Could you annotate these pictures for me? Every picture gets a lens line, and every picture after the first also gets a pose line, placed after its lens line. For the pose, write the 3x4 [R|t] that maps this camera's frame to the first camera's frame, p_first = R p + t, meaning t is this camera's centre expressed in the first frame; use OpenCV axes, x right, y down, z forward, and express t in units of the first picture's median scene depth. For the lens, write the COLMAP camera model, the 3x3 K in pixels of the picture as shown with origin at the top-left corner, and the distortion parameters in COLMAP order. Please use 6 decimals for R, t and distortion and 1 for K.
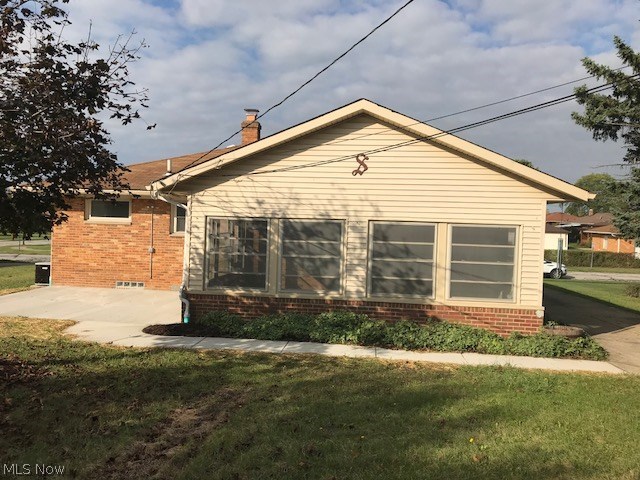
lens RADIAL K [[523.8, 0, 305.6], [0, 523.8, 210.4], [0, 0, 1]] dist [0.048879, -0.063747]
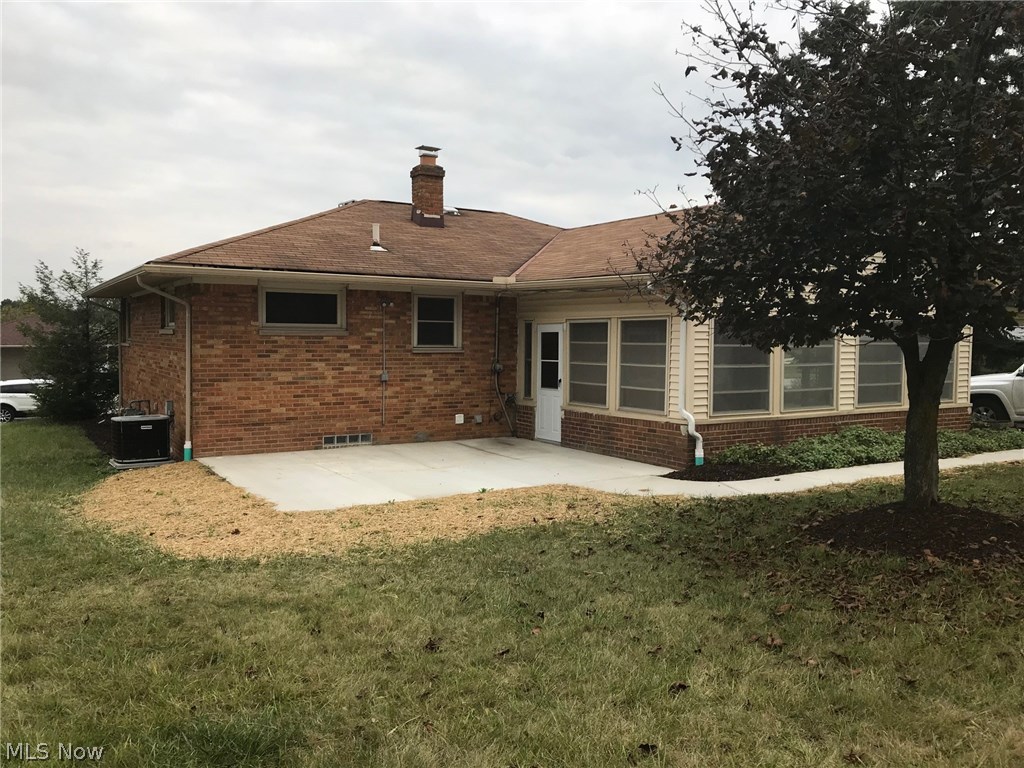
lens RADIAL K [[838.1, 0, 513.8], [0, 838.1, 387.0], [0, 0, 1]] dist [0.048879, -0.063747]
pose [[0.789311, -0.062691, 0.610785, -0.744178], [0.005052, 0.995403, 0.095640, -0.002946], [-0.613973, -0.072404, 0.785999, 0.173081]]
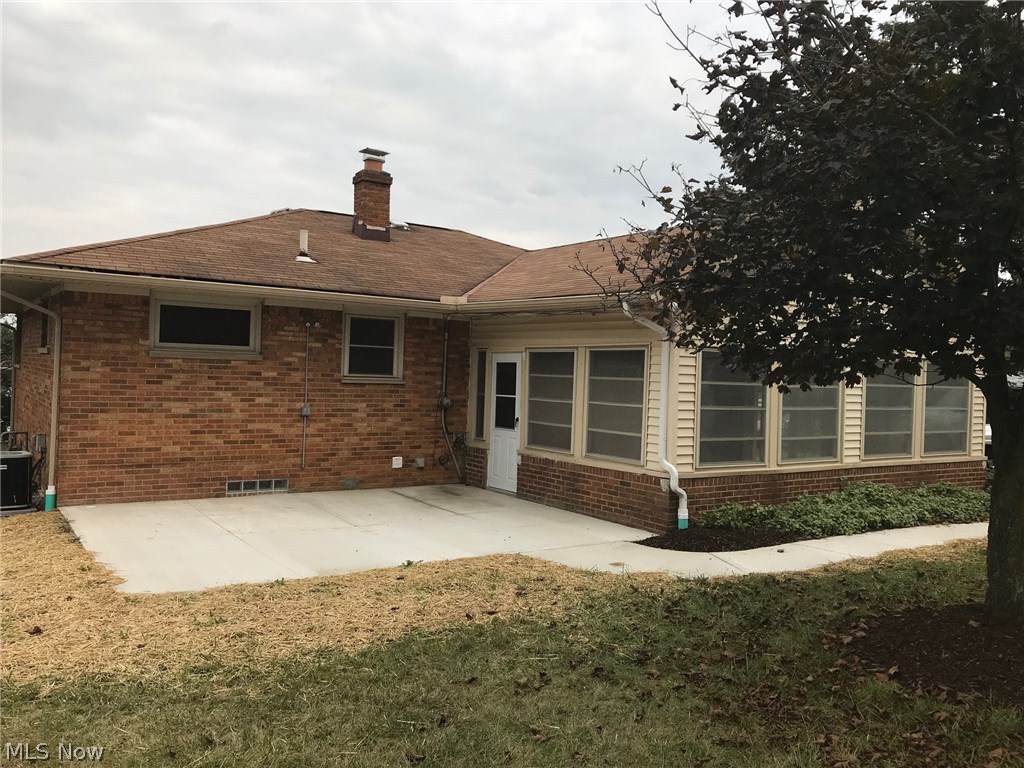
lens RADIAL K [[838.1, 0, 514.5], [0, 838.1, 379.2], [0, 0, 1]] dist [0.048879, -0.063747]
pose [[0.763291, -0.012457, 0.645935, -0.643947], [-0.020956, 0.998811, 0.044026, 0.006536], [-0.645715, -0.047141, 0.762122, 0.276725]]
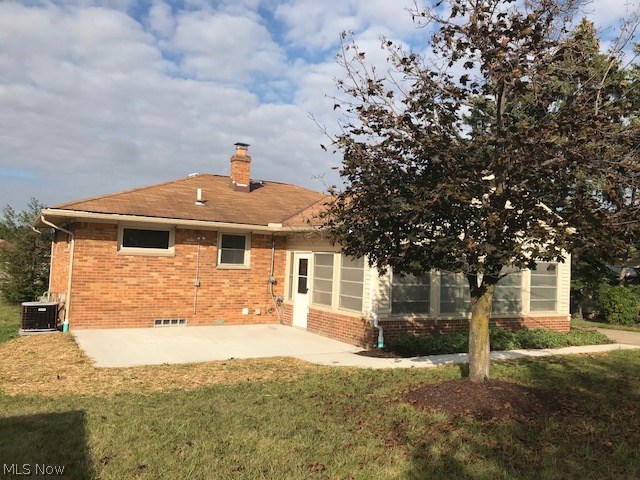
lens RADIAL K [[523.8, 0, 319.8], [0, 523.8, 237.1], [0, 0, 1]] dist [0.048879, -0.063747]
pose [[0.804650, 0.027451, 0.593114, -0.668885], [-0.029814, 0.999539, -0.005814, -0.008579], [-0.593000, -0.013004, 0.805097, 0.113204]]
